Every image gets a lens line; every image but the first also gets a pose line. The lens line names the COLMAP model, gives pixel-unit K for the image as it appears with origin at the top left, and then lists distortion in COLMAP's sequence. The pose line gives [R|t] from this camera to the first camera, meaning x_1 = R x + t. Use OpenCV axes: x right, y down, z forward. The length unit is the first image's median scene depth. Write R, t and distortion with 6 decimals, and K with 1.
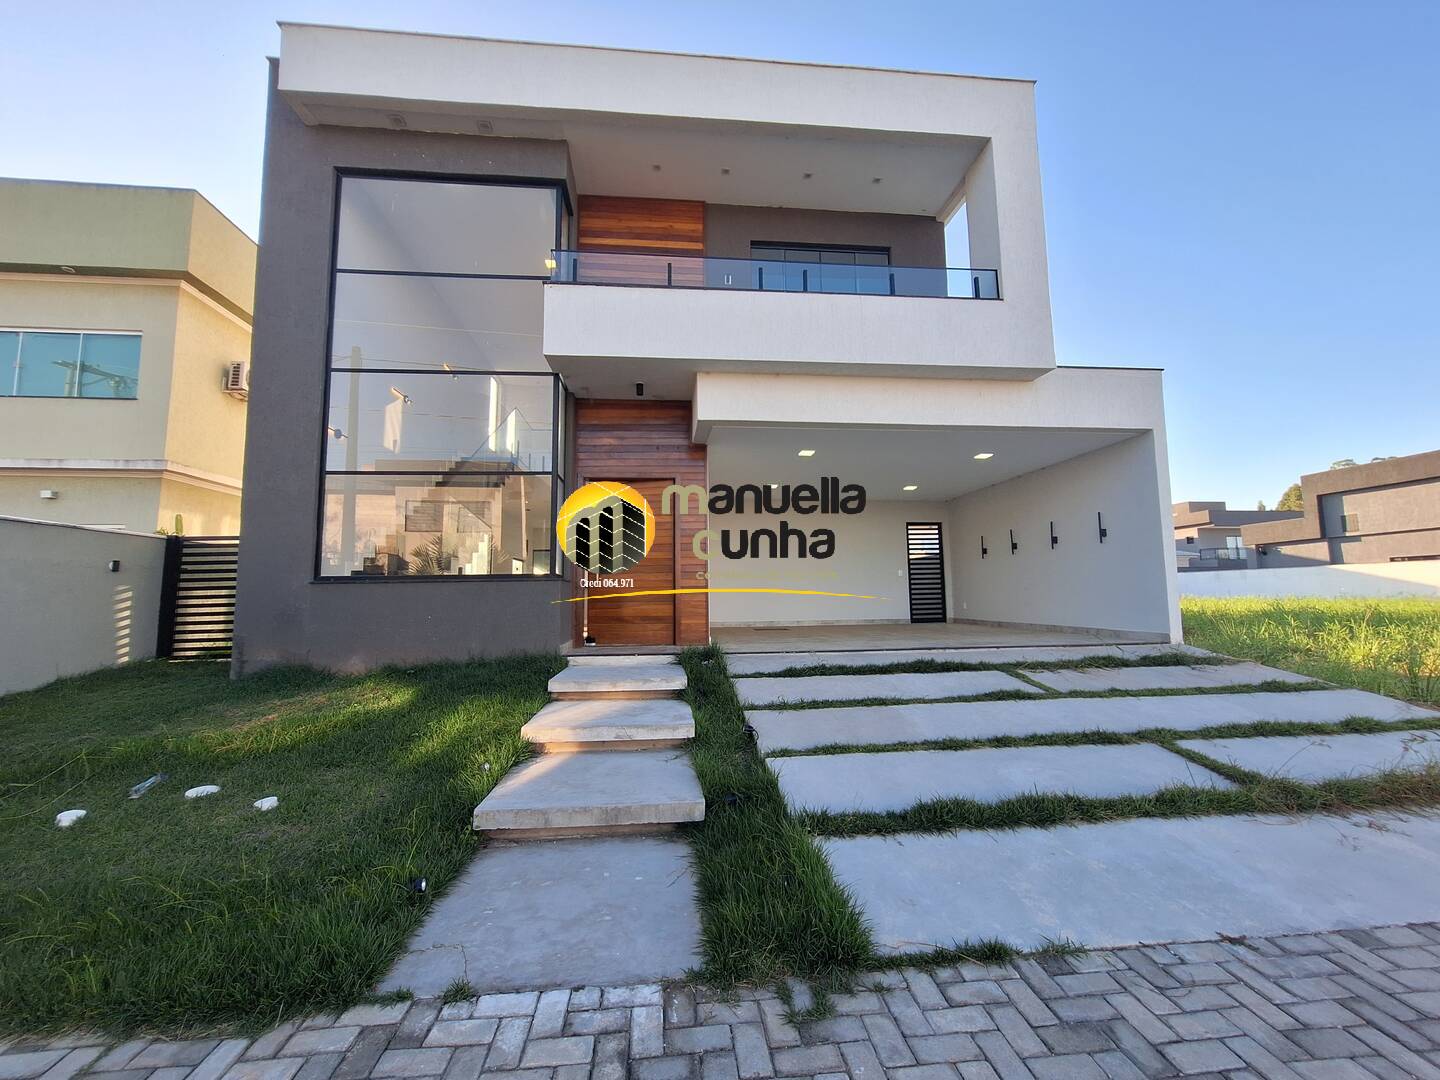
lens RADIAL K [[574.1, 0, 713.1], [0, 574.1, 535.6], [0, 0, 1]] dist [-0.004022, 0.000225]
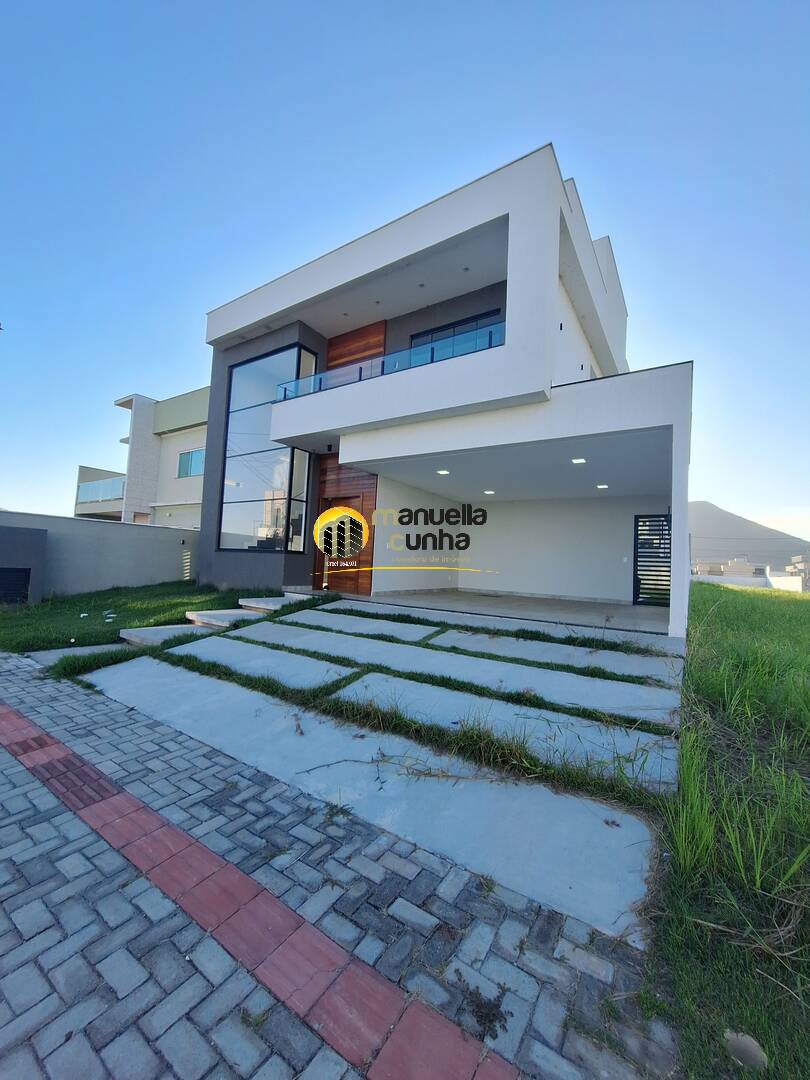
lens RADIAL K [[430.6, 0, 406.1], [0, 430.6, 536.5], [0, 0, 1]] dist [-0.008889, 0.004869]
pose [[0.775100, 0.009540, -0.631766, 0.939568], [0.008227, 0.999649, 0.025189, -0.012858], [0.631785, -0.024722, 0.774750, 0.116358]]
